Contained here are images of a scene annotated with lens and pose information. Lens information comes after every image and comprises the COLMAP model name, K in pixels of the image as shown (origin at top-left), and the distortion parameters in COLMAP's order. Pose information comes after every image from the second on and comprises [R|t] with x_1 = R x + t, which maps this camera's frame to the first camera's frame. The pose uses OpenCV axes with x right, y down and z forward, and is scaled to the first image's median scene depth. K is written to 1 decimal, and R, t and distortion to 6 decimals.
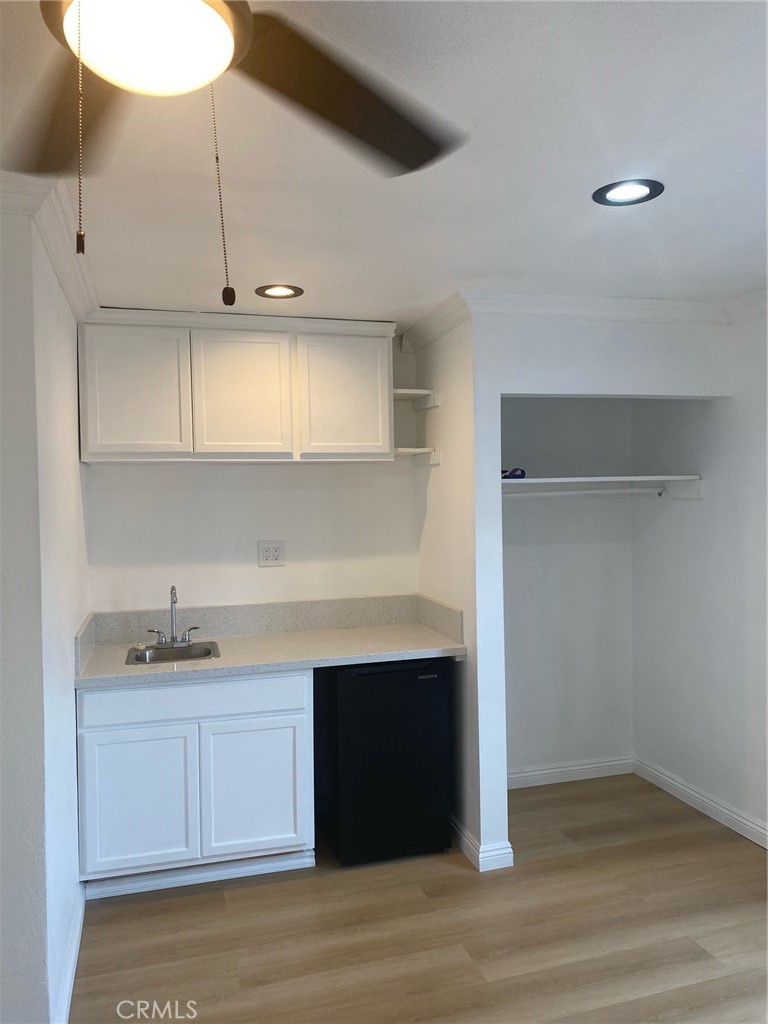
lens RADIAL K [[784.8, 0, 398.1], [0, 784.8, 504.7], [0, 0, 1]] dist [0.046875, -0.047672]
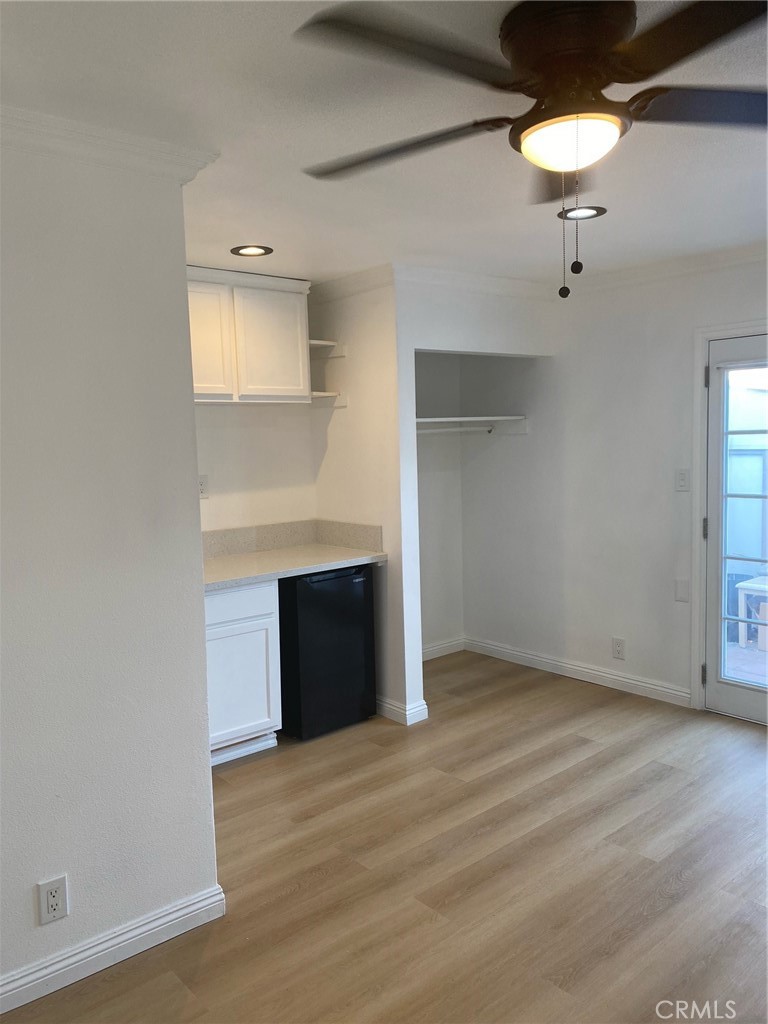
lens RADIAL K [[783.3, 0, 384.0], [0, 783.3, 512.0], [0, 0, 1]] dist [0.049126, -0.069897]
pose [[0.913567, -0.048353, 0.403804, -0.413228], [0.018026, 0.996745, 0.078572, 0.017002], [-0.406289, -0.064502, 0.911465, -0.119779]]
